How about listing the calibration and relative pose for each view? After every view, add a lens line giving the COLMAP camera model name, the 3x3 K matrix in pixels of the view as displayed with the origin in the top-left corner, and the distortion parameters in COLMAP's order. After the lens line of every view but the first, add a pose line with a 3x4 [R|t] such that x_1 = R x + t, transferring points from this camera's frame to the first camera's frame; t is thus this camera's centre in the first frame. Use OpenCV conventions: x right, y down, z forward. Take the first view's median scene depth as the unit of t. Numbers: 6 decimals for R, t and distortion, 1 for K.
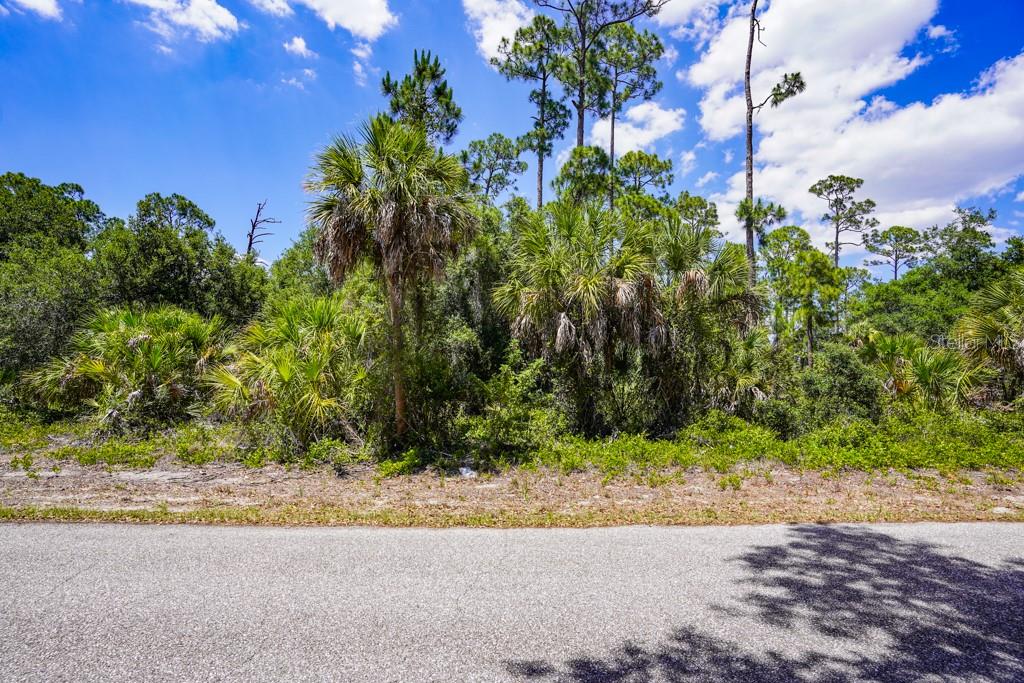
lens RADIAL K [[509.7, 0, 504.6], [0, 509.7, 347.7], [0, 0, 1]] dist [-0.035300, 0.000850]
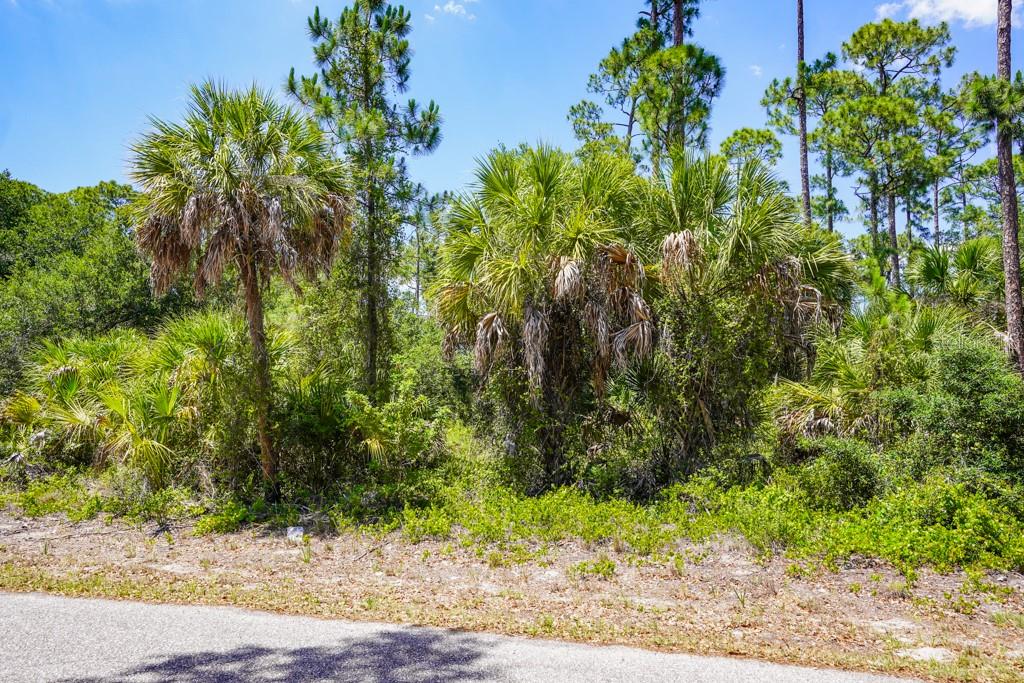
lens RADIAL K [[780.2, 0, 508.9], [0, 780.2, 341.0], [0, 0, 1]] dist [0.063289, 0.002750]
pose [[0.929151, -0.050487, -0.366237, 0.446763], [0.034468, 0.998147, -0.050151, 0.021121], [0.368090, 0.033975, 0.929169, 0.018645]]
